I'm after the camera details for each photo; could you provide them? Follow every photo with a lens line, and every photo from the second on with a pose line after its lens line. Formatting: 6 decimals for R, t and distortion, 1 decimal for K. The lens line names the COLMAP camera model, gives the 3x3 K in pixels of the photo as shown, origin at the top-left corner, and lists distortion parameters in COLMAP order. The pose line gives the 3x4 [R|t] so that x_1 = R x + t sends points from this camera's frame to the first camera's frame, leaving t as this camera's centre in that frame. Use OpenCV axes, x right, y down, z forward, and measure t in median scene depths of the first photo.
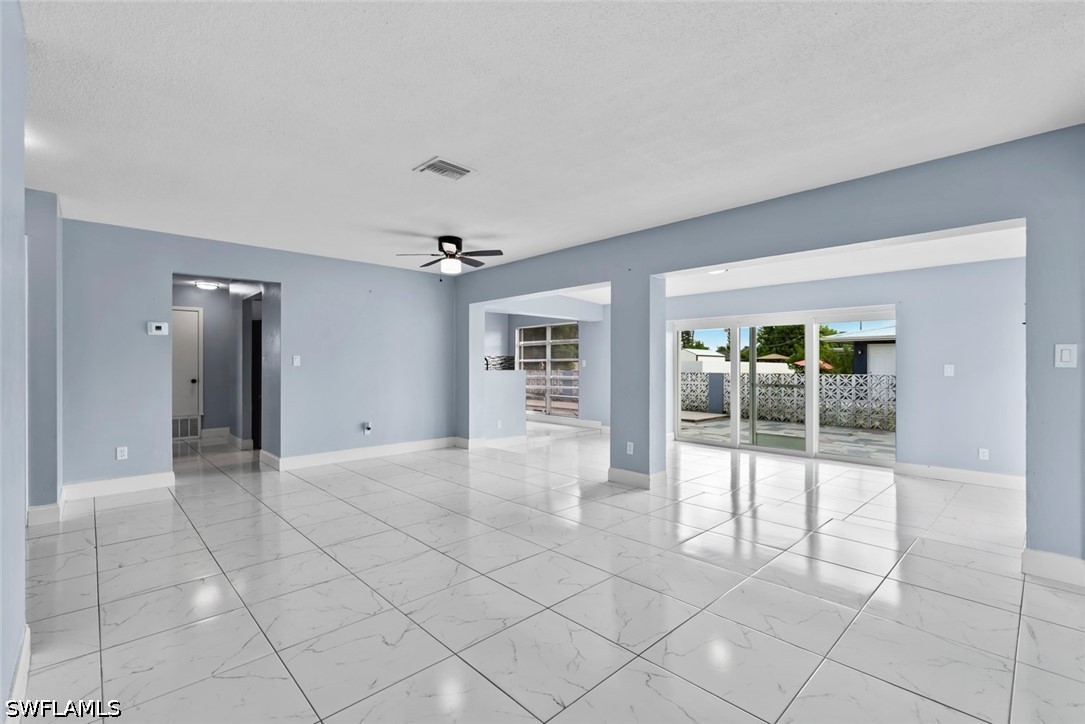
lens RADIAL K [[478.5, 0, 544.6], [0, 478.5, 366.9], [0, 0, 1]] dist [-0.000031, 0.001153]
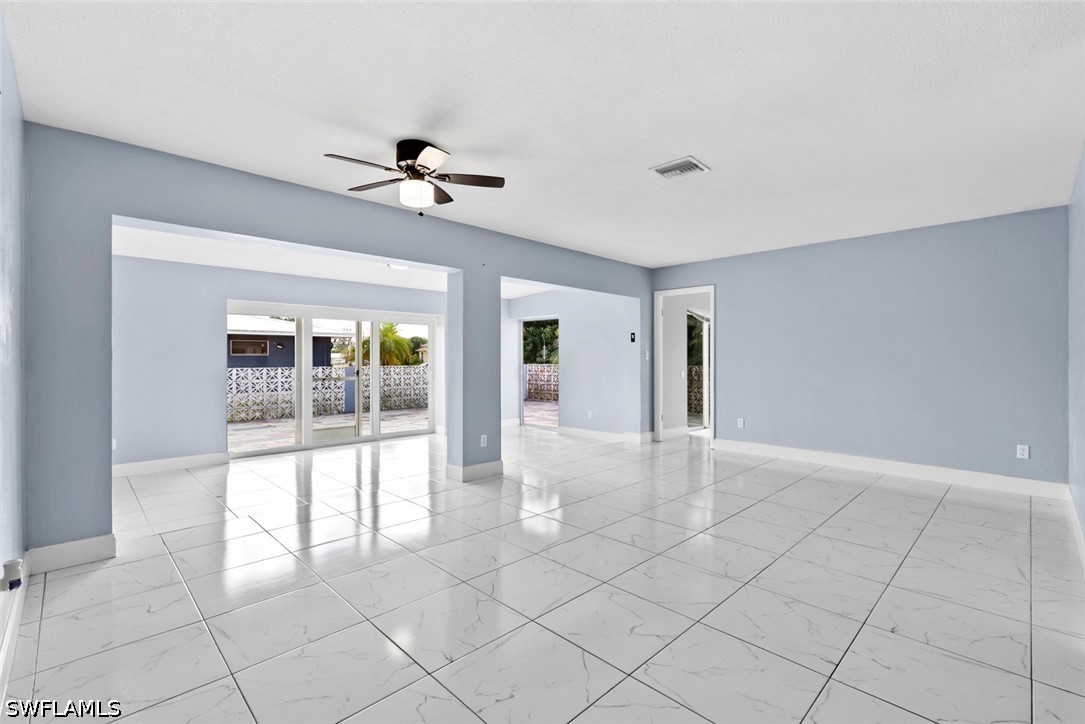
lens RADIAL K [[478.5, 0, 544.5], [0, 478.5, 355.9], [0, 0, 1]] dist [-0.000031, 0.001153]
pose [[-0.016271, 0.005042, 0.999855, -0.572850], [0.004545, 0.999977, -0.004968, -0.002711], [-0.999857, 0.004464, -0.016293, 0.607060]]
